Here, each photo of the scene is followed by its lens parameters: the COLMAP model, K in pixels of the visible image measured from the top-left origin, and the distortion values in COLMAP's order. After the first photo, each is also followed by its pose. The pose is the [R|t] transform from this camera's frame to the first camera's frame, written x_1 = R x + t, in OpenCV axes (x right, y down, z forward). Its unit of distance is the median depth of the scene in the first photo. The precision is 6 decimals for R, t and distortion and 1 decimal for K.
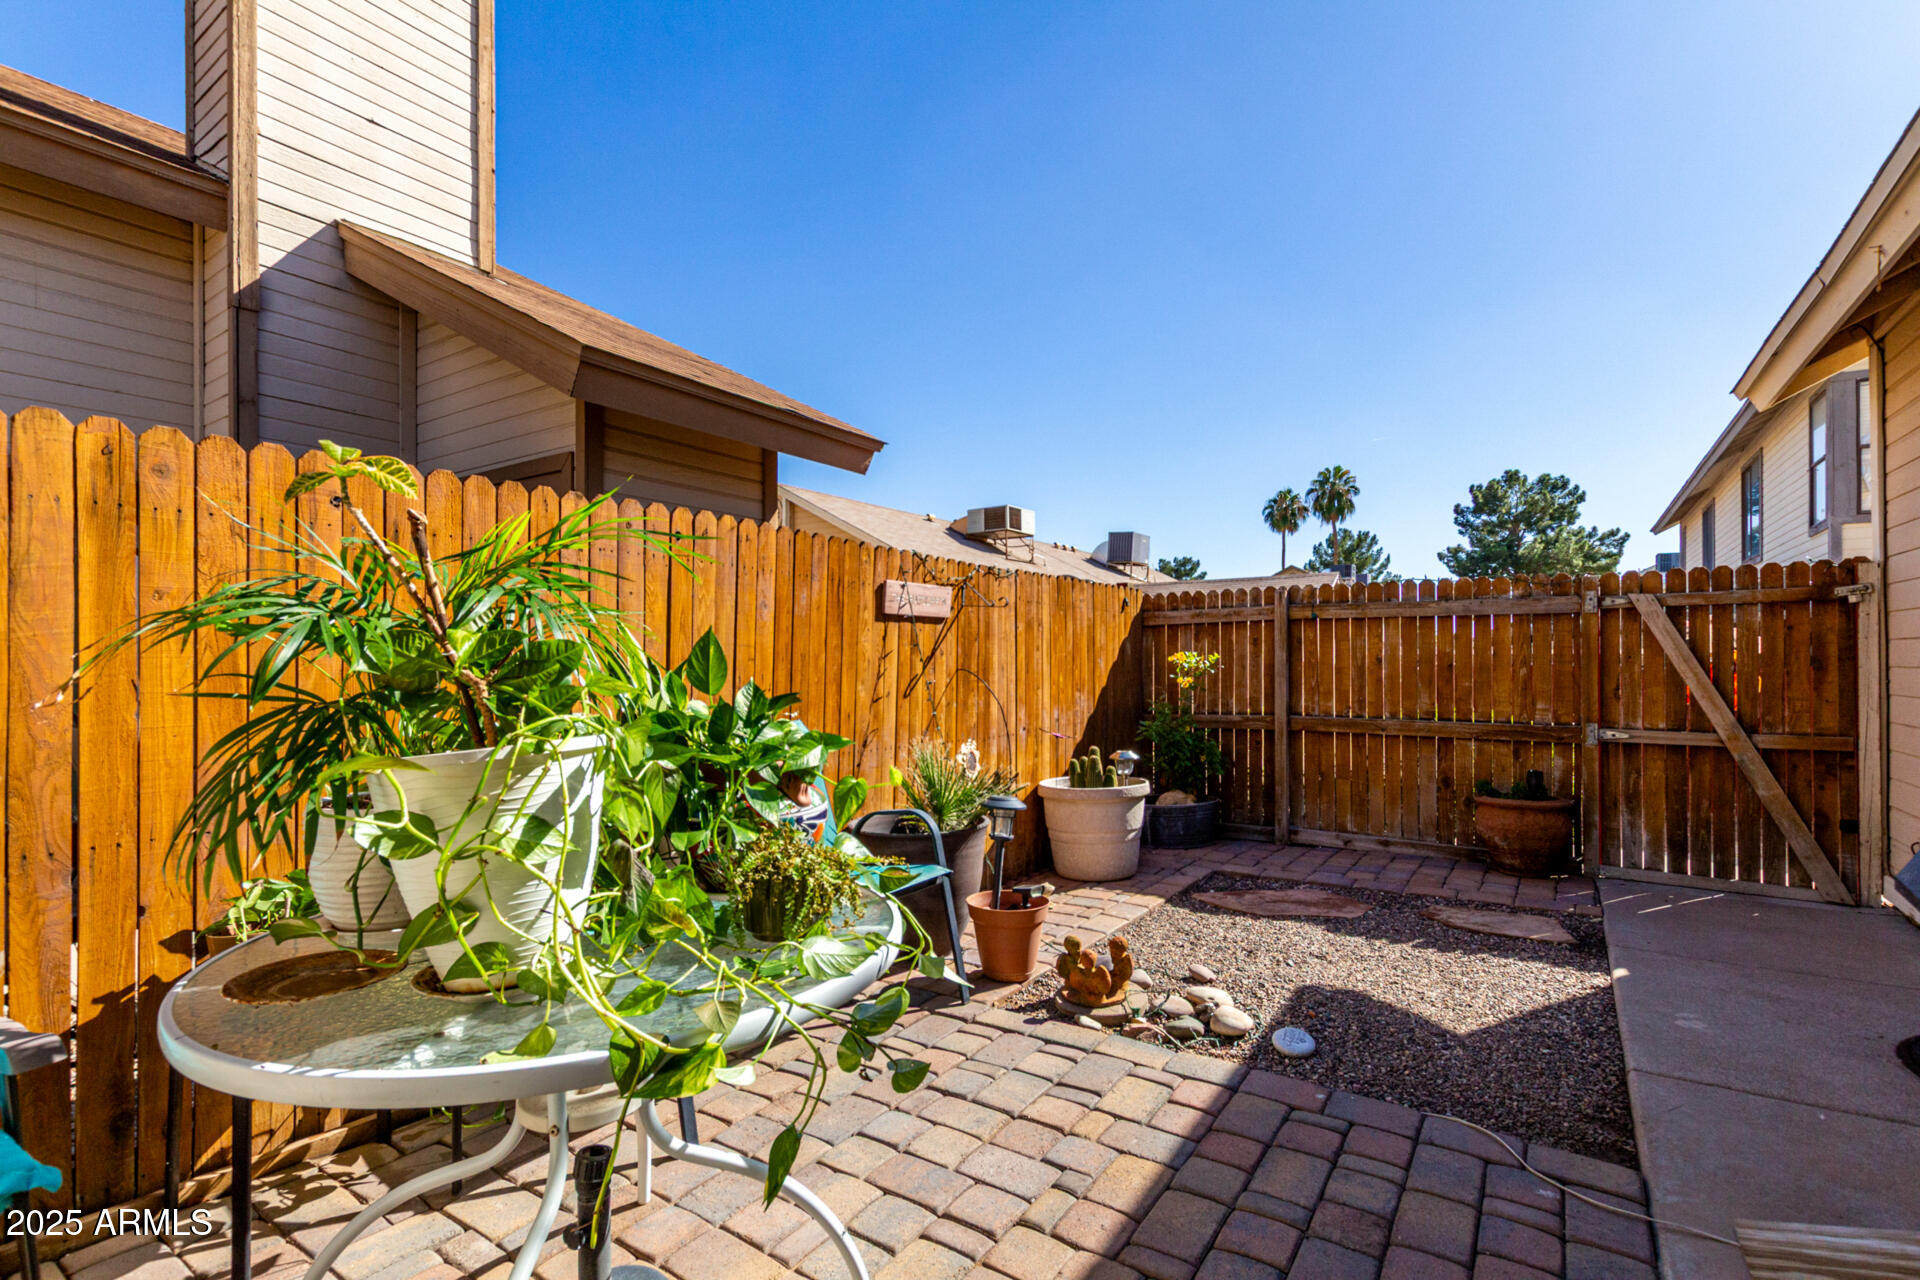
lens RADIAL K [[885.4, 0, 966.3], [0, 885.4, 644.5], [0, 0, 1]] dist [0.015763, -0.001136]
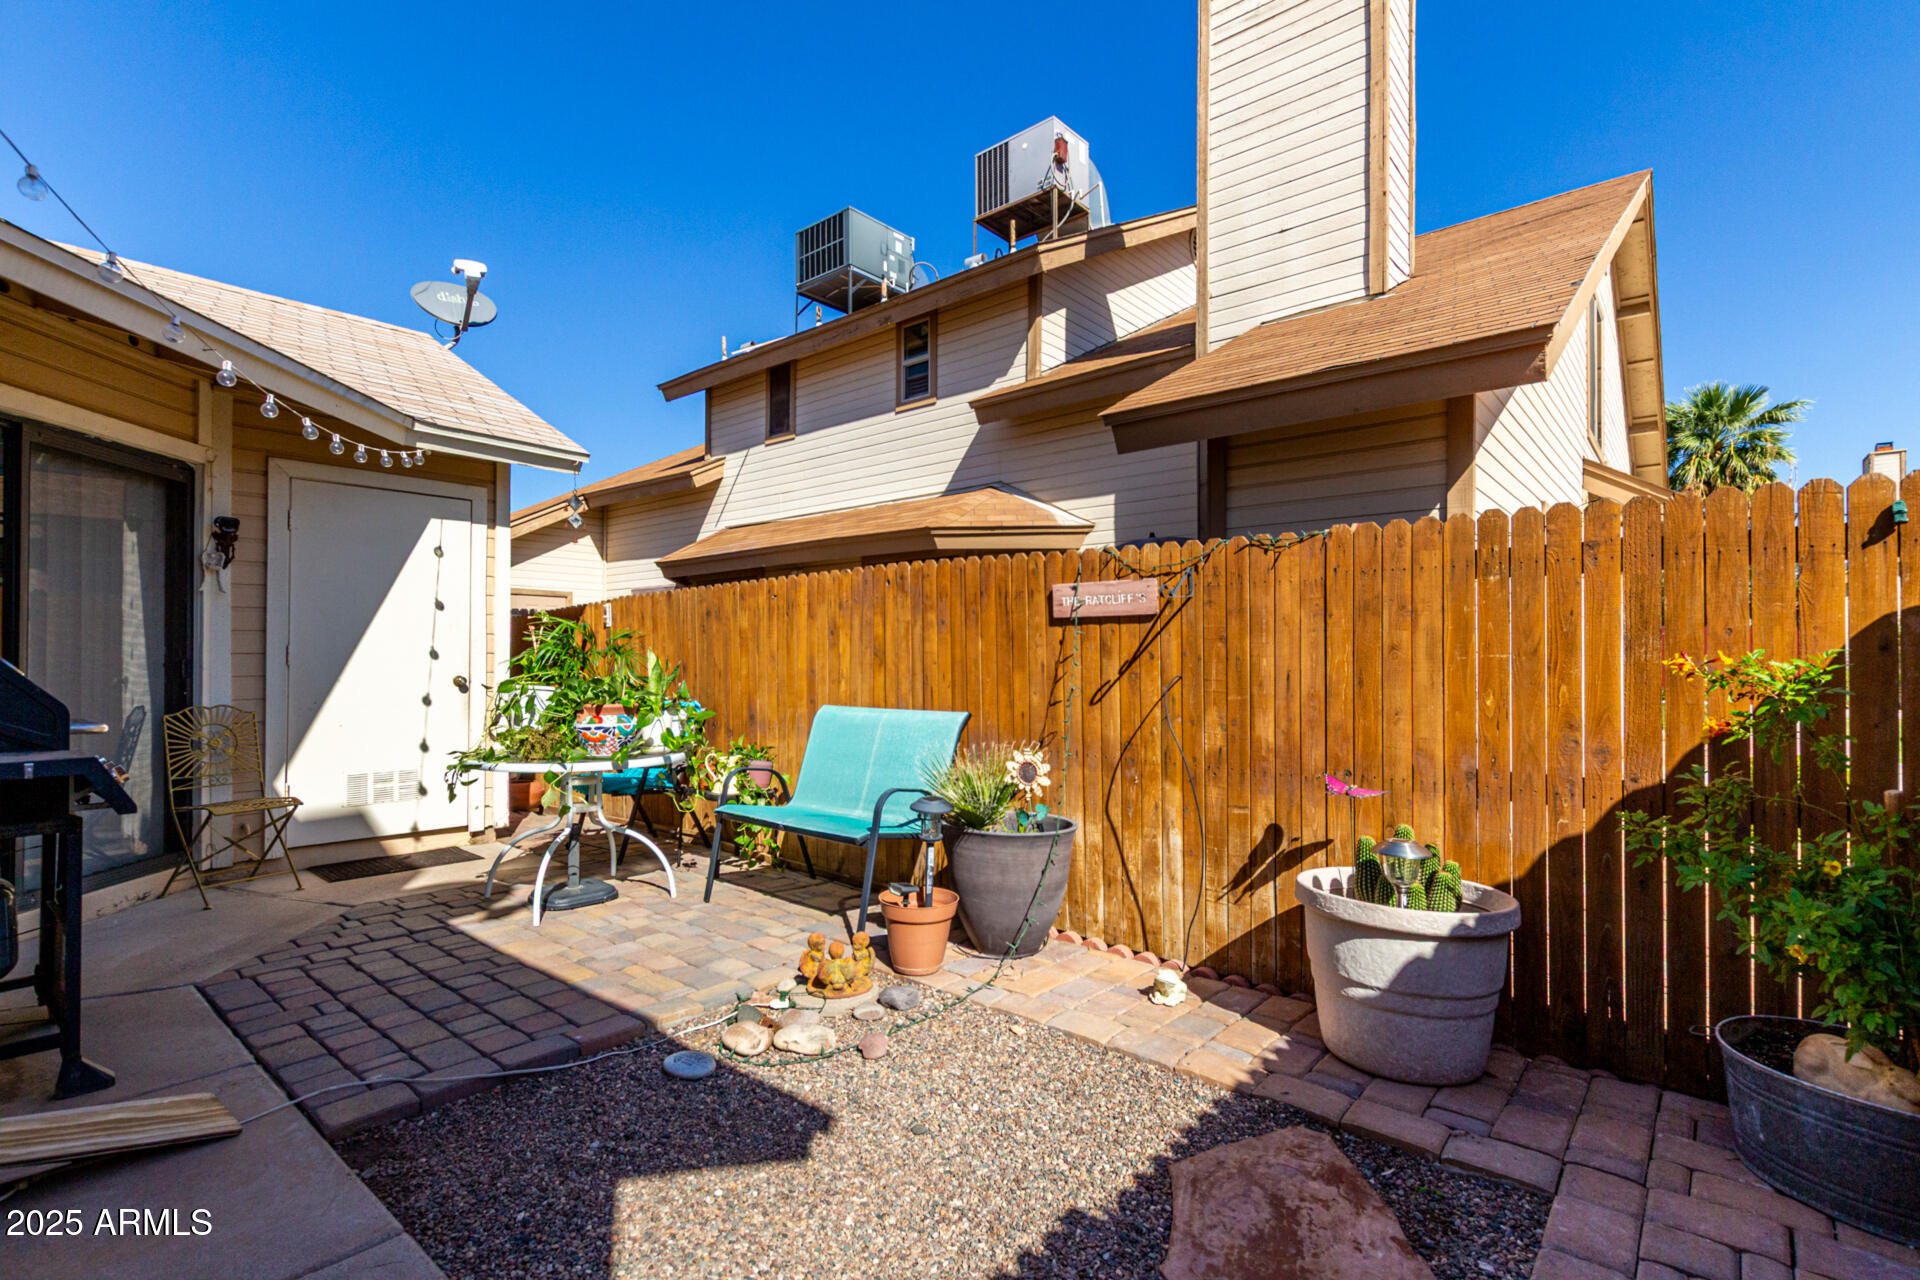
lens RADIAL K [[885.4, 0, 966.3], [0, 885.4, 644.5], [0, 0, 1]] dist [0.015763, -0.001136]
pose [[-0.121902, -0.004296, -0.992533, 0.907261], [0.014592, 0.999875, -0.006120, 0.000407], [0.992435, -0.015230, -0.121824, 0.998387]]
